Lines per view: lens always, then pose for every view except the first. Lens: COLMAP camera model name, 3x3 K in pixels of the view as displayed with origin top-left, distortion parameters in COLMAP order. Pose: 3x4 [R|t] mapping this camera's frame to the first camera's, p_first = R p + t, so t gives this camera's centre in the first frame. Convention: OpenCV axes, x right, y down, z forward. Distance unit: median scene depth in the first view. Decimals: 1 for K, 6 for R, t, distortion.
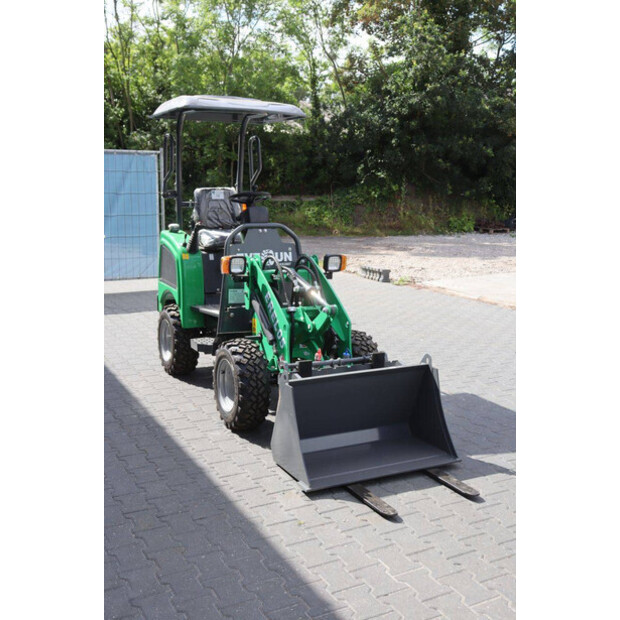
lens RADIAL K [[1142.1, 0, 310.1], [0, 1142.1, 258.0], [0, 0, 1]] dist [0.144035, 0.337248]
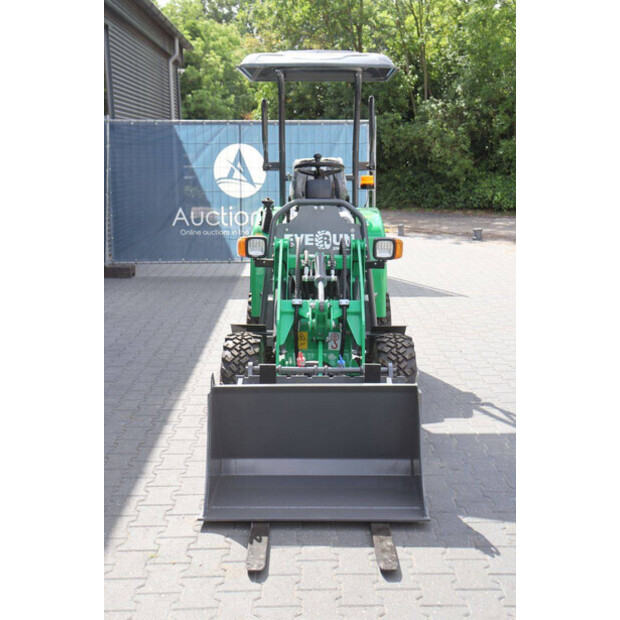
lens RADIAL K [[1142.1, 0, 310.1], [0, 1142.1, 258.0], [0, 0, 1]] dist [0.144035, 0.337248]
pose [[0.773164, 0.035271, -0.633224, 0.487464], [-0.027180, 0.999378, 0.022479, -0.005682], [0.633623, -0.000169, 0.773642, 0.343216]]
